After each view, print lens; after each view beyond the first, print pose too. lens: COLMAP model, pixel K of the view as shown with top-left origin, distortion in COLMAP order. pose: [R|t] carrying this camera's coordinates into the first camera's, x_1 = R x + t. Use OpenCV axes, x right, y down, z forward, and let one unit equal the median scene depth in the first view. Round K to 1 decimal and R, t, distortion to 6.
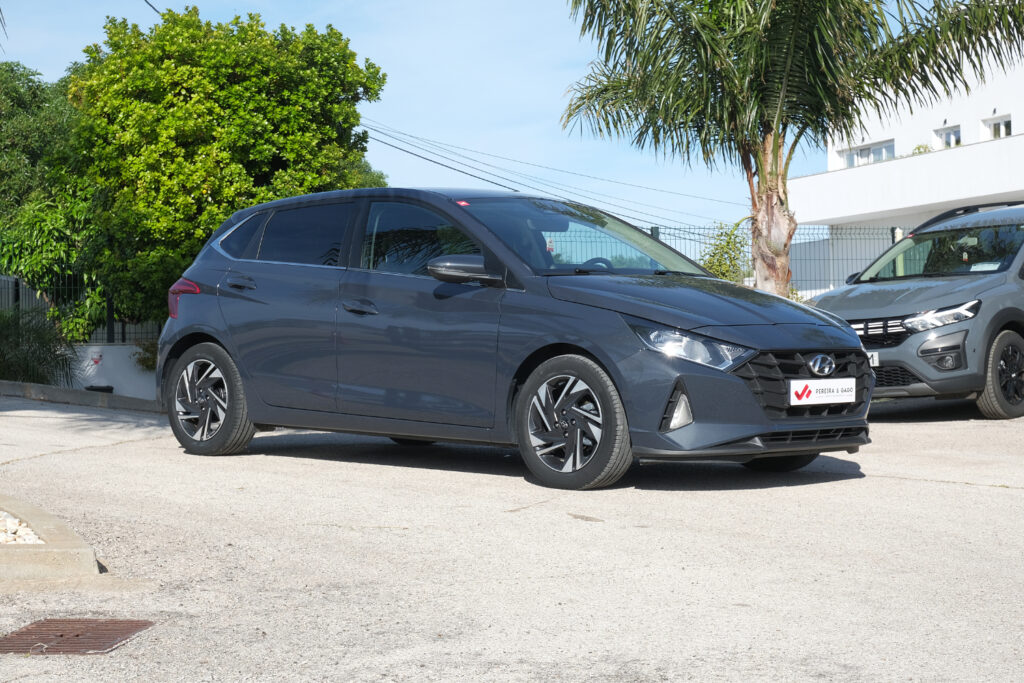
lens RADIAL K [[1994.6, 0, 515.1], [0, 1994.6, 341.6], [0, 0, 1]] dist [-0.085525, 0.000000]
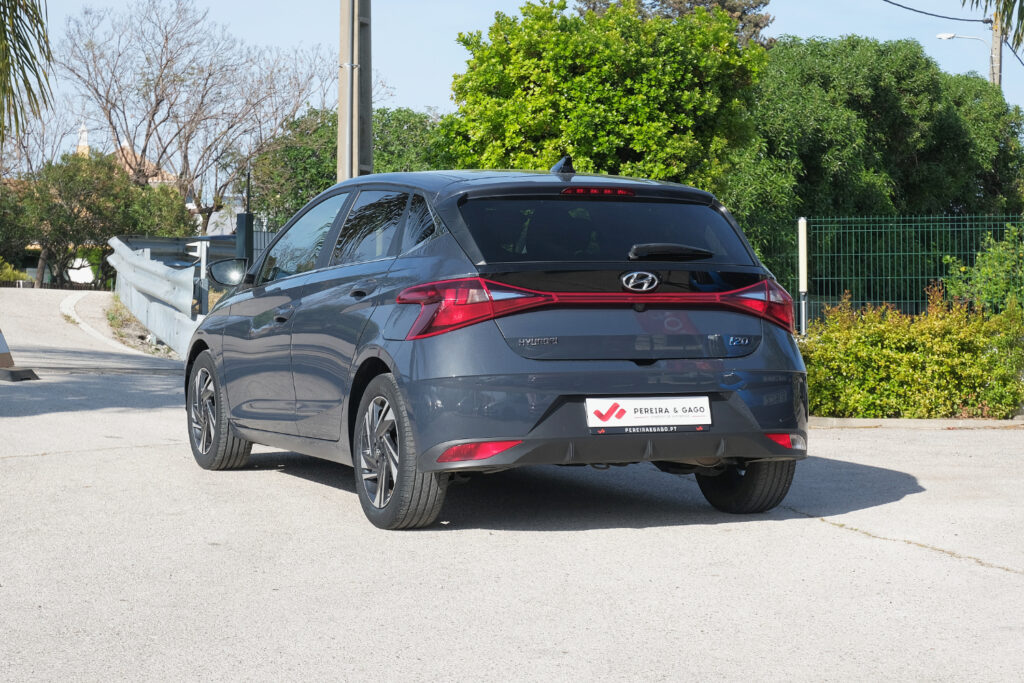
lens RADIAL K [[2073.9, 0, 512.0], [0, 2073.9, 342.7], [0, 0, 1]] dist [-0.072560, 0.000000]
pose [[0.884947, 0.011823, -0.465542, 0.304442], [-0.008516, 0.999921, 0.009206, -0.007283], [0.465614, -0.004183, 0.884978, 0.084205]]
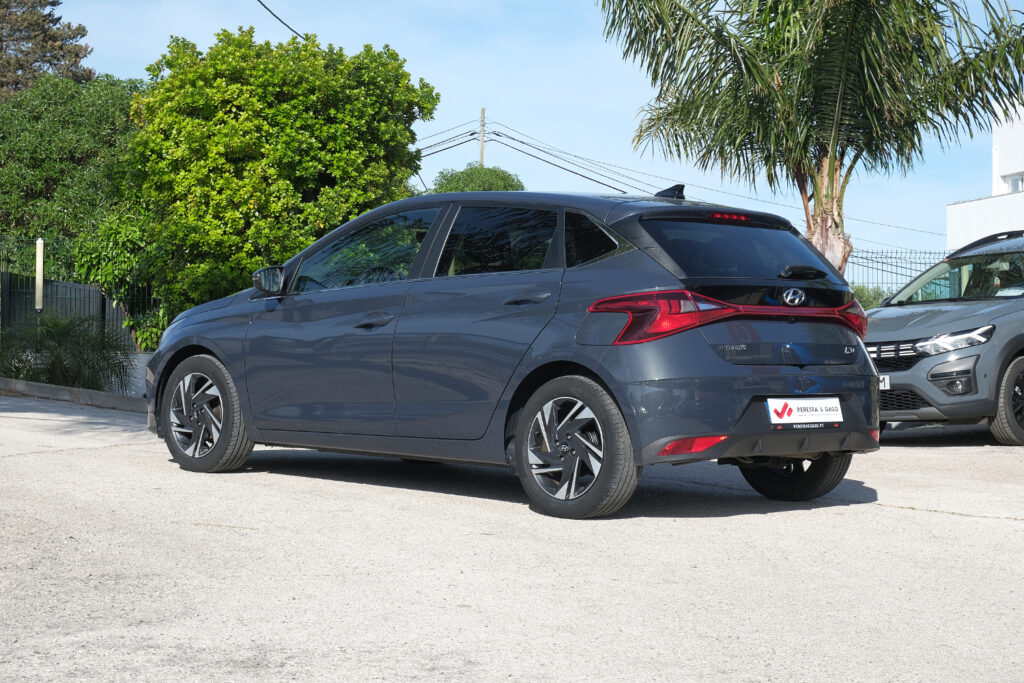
lens RADIAL K [[1994.6, 0, 513.9], [0, 1994.6, 343.7], [0, 0, 1]] dist [-0.085525, 0.000000]
pose [[0.995164, 0.019700, -0.096227, 0.079266], [-0.020558, 0.999757, -0.007924, 0.001018], [0.096047, 0.009864, 0.995328, -0.011737]]
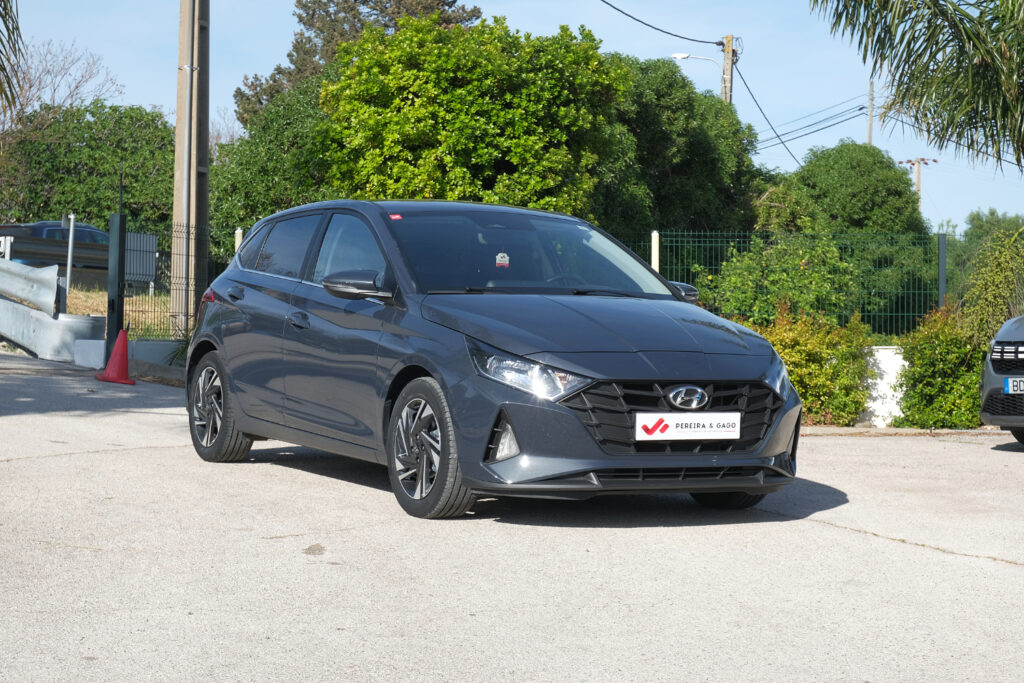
lens RADIAL K [[1994.6, 0, 511.1], [0, 1994.6, 338.5], [0, 0, 1]] dist [-0.085525, 0.000000]
pose [[0.948374, 0.026837, -0.316018, 0.204295], [-0.025925, 0.999639, 0.007090, -0.011070], [0.316094, 0.001469, 0.948727, 0.056245]]
